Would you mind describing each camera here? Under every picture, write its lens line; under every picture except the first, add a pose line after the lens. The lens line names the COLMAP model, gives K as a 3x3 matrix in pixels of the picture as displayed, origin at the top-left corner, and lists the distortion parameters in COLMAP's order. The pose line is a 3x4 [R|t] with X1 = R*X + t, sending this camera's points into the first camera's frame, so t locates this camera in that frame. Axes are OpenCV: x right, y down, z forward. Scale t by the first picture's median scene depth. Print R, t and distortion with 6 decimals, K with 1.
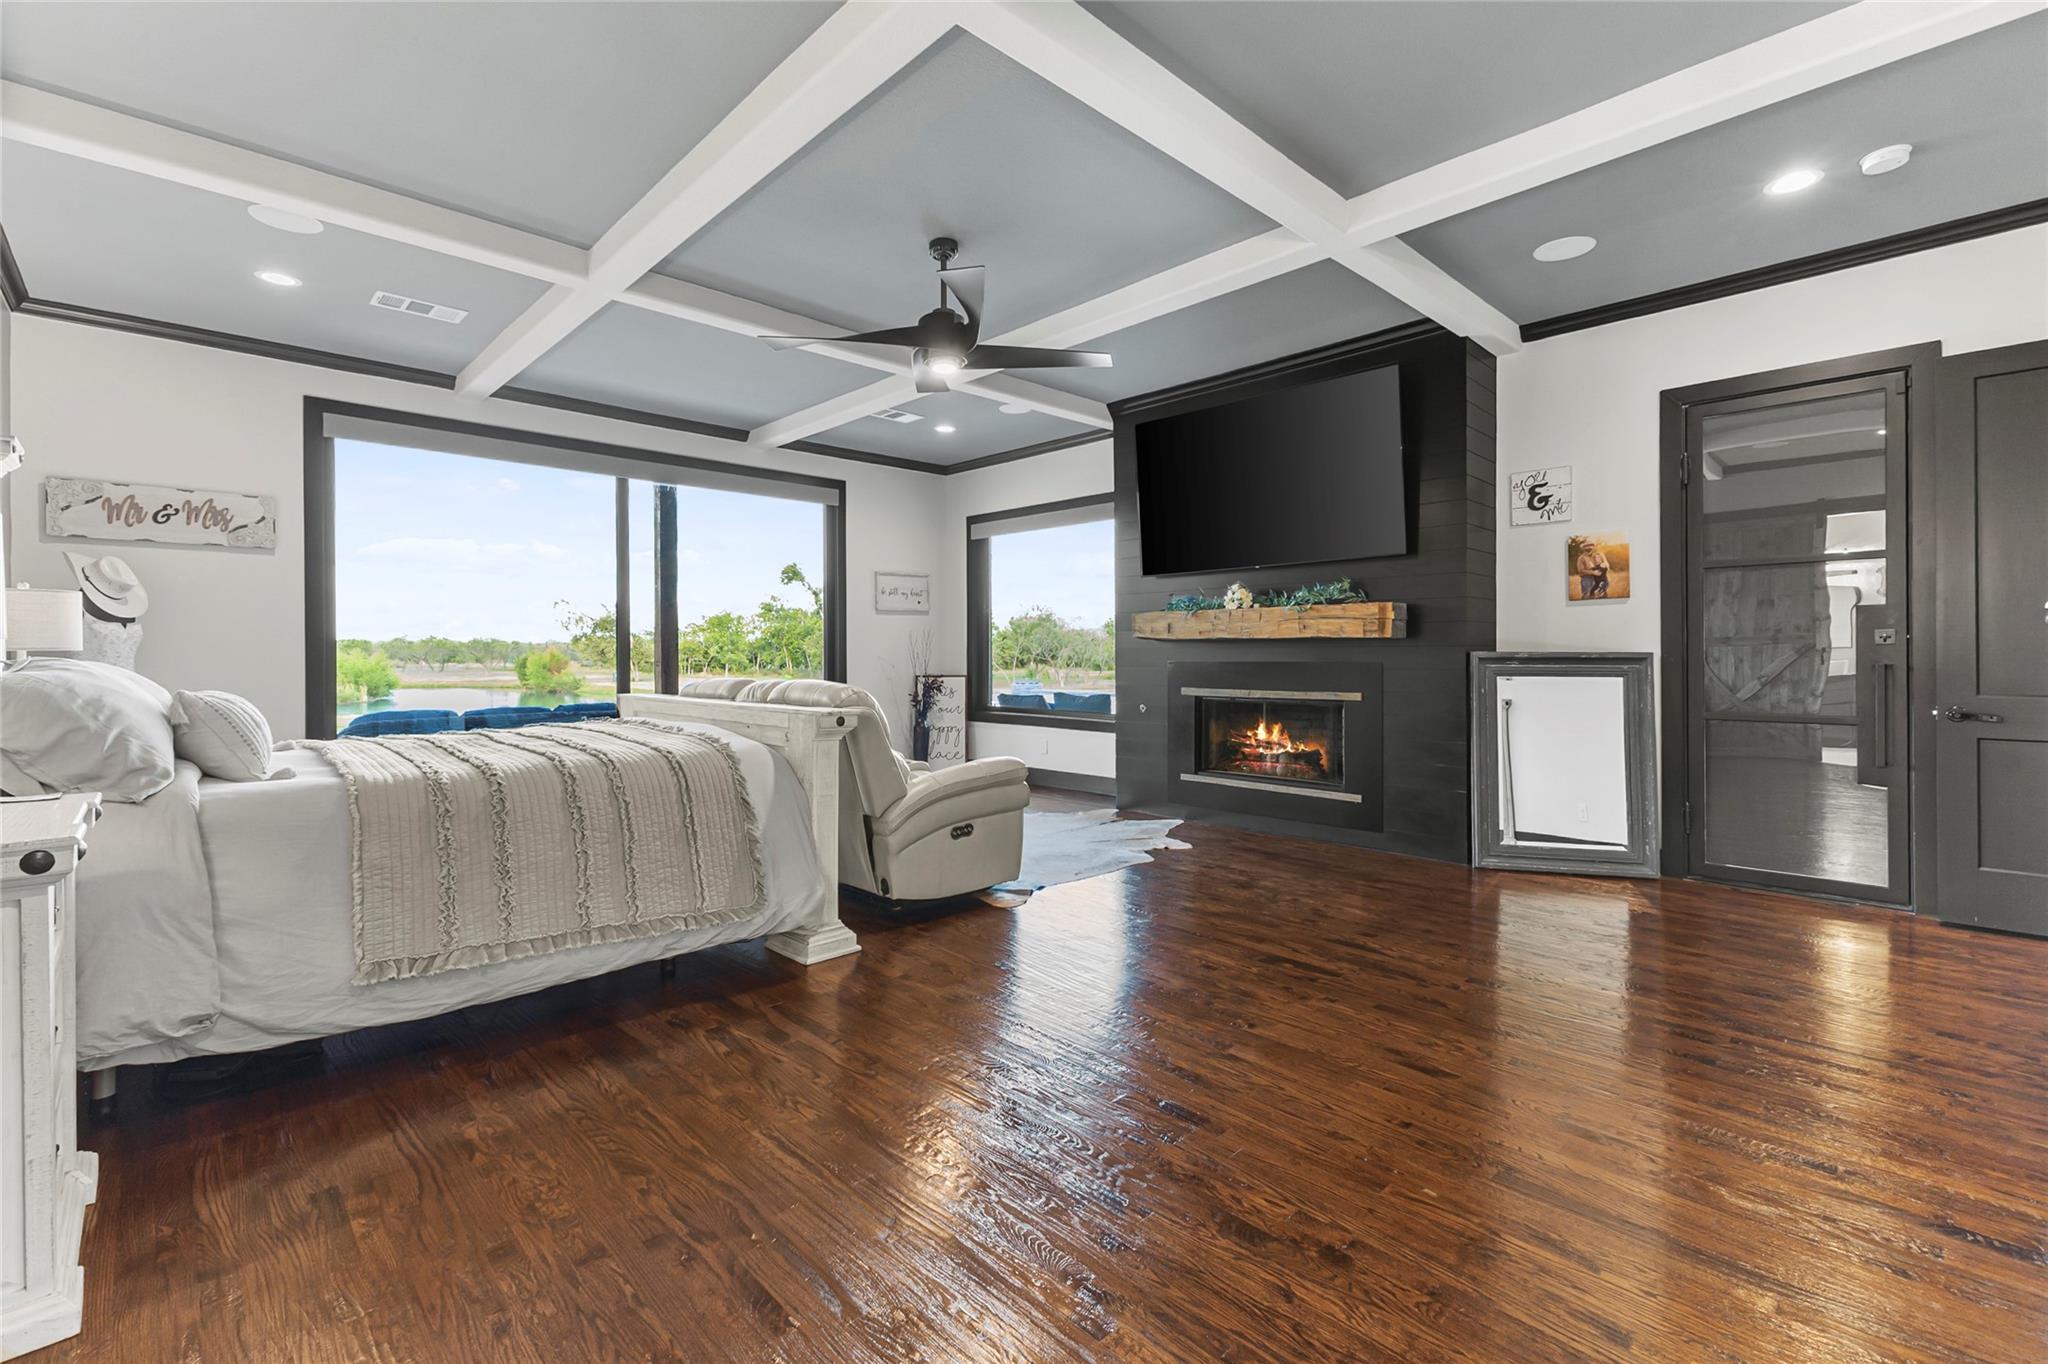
lens RADIAL K [[889.9, 0, 1026.4], [0, 889.9, 653.9], [0, 0, 1]] dist [0.001966, 0.000065]
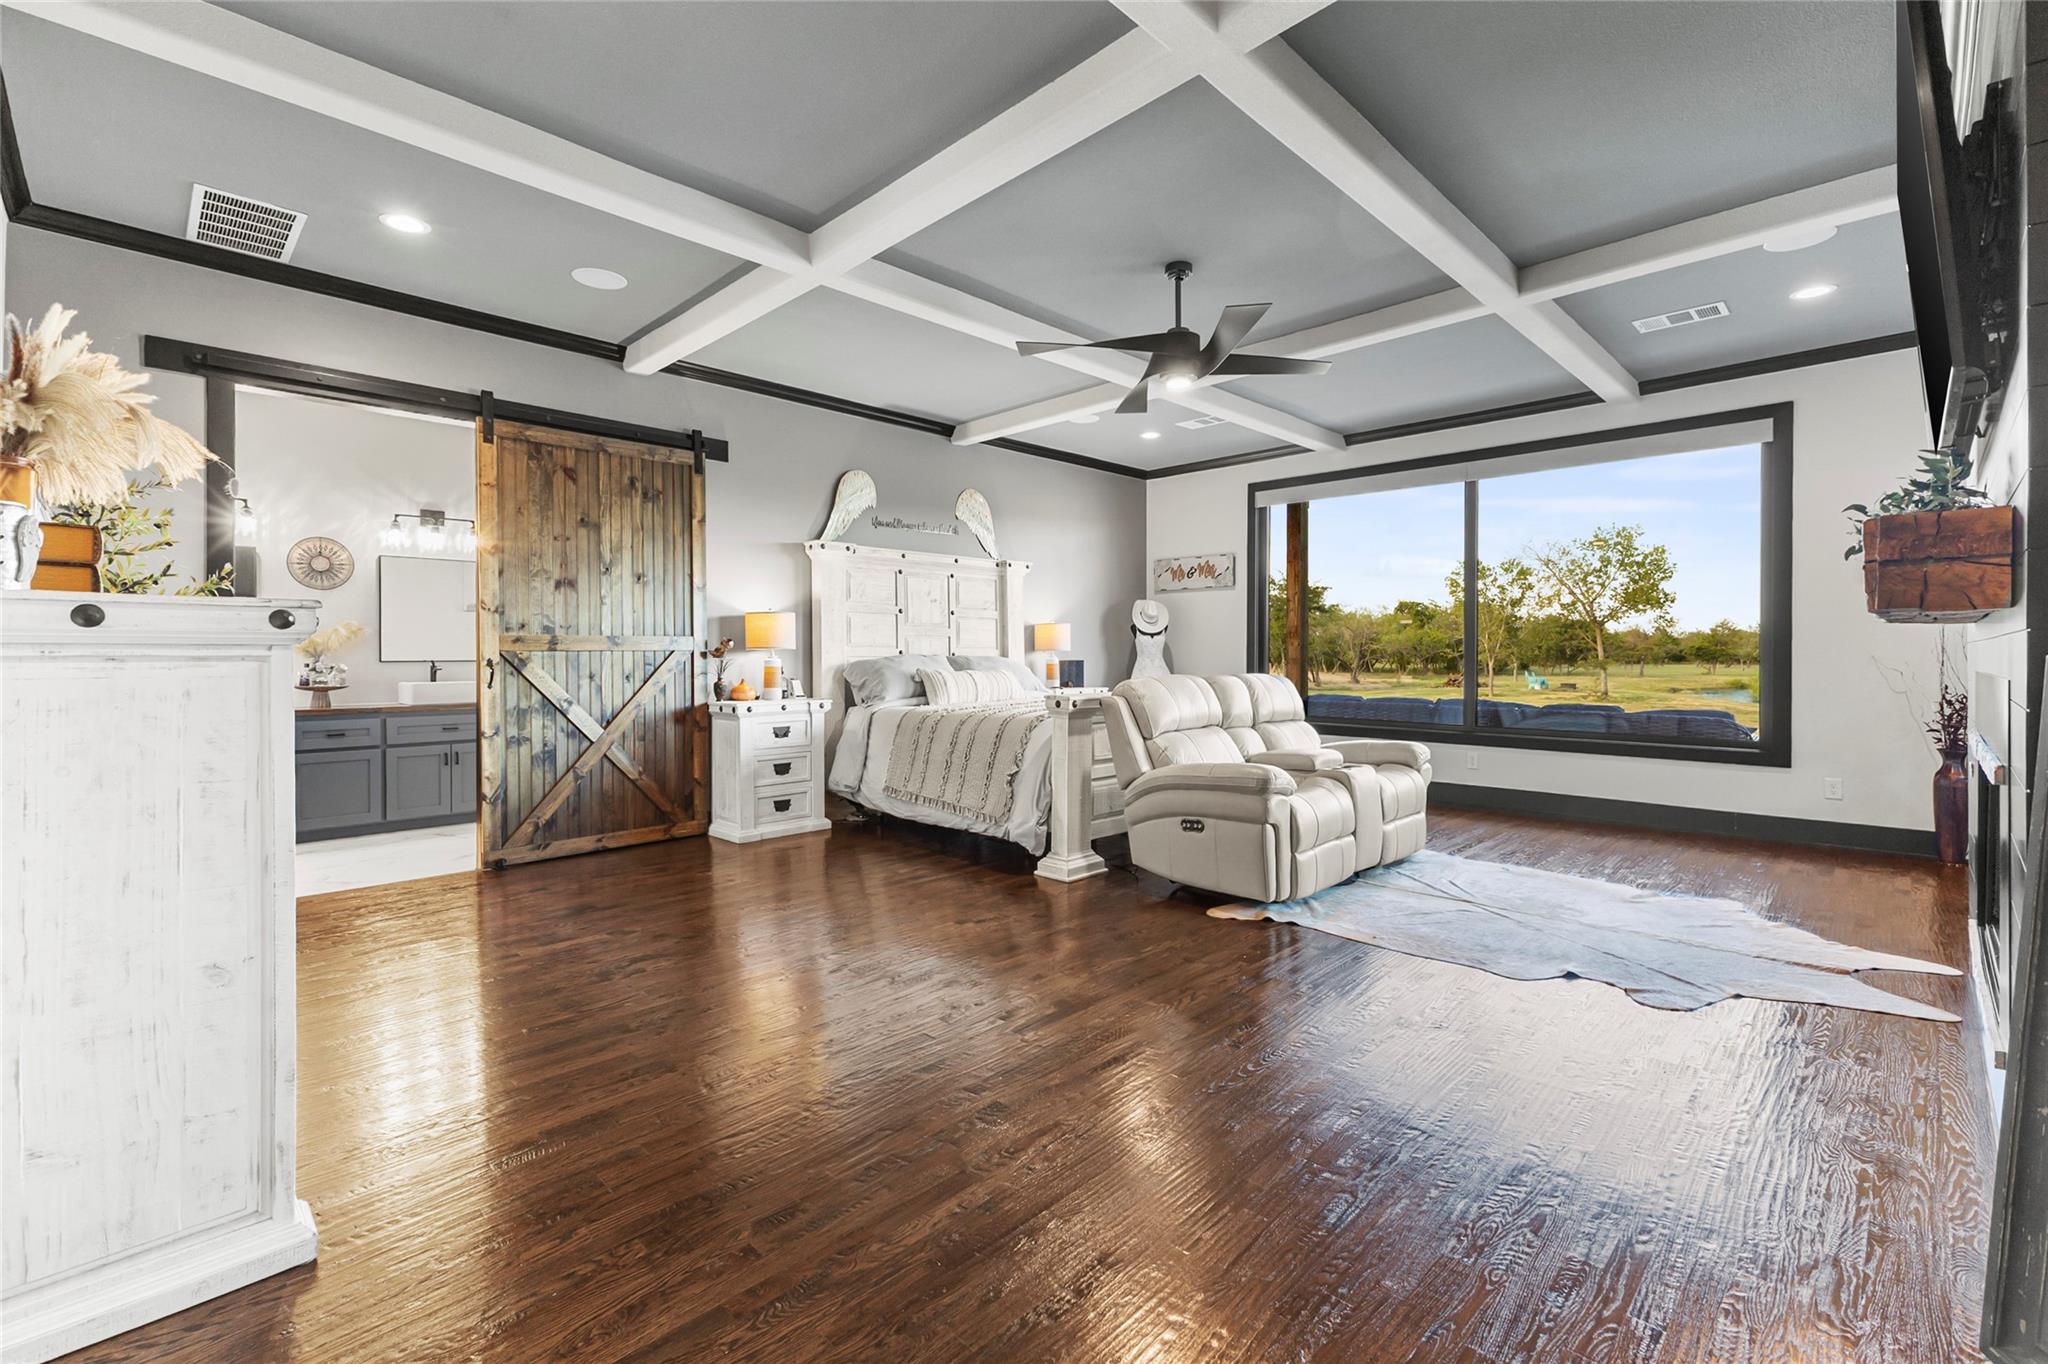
lens RADIAL K [[889.9, 0, 1026.4], [0, 889.9, 653.9], [0, 0, 1]] dist [0.001966, 0.000065]
pose [[0.019149, 0.002891, -0.999812, 0.943531], [-0.001859, 0.999994, 0.002856, -0.001386], [0.999815, 0.001803, 0.019154, 0.780344]]
